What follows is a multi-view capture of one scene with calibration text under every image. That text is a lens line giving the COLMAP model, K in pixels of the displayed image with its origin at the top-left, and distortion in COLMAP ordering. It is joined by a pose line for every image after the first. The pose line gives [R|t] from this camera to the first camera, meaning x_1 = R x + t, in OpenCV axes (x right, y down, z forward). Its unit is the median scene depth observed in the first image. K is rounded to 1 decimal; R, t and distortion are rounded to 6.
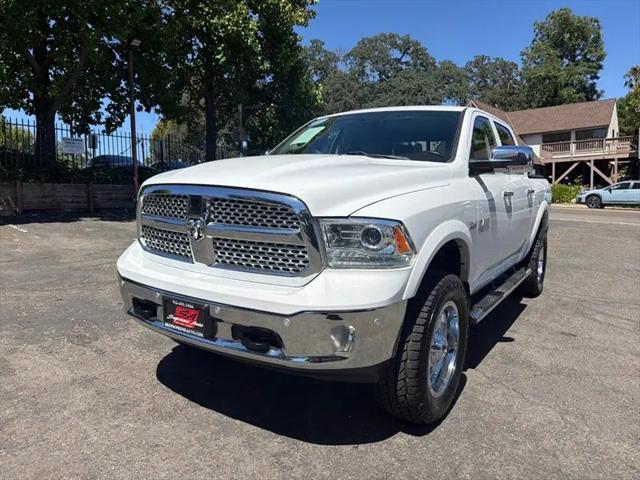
lens RADIAL K [[451.5, 0, 320.0], [0, 451.5, 240.0], [0, 0, 1]] dist [0.061969, -0.083543]
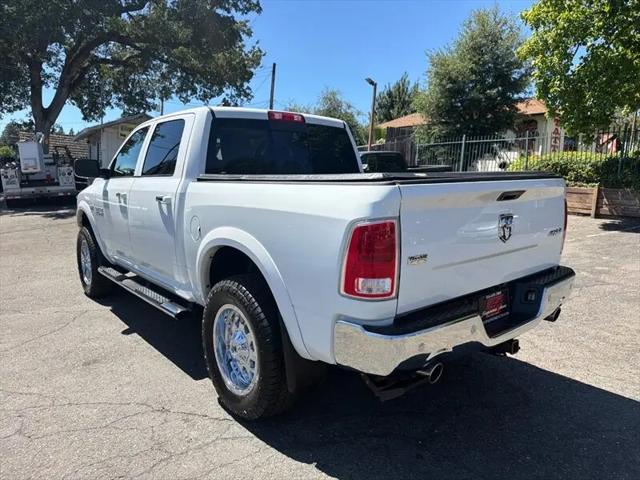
lens RADIAL K [[451.5, 0, 320.0], [0, 451.5, 240.0], [0, 0, 1]] dist [0.061969, -0.083543]
pose [[-0.273324, 0.115292, -0.954988, 0.128084], [-0.140206, 0.977414, 0.158128, -0.022459], [0.951649, 0.177116, -0.250986, 0.166269]]
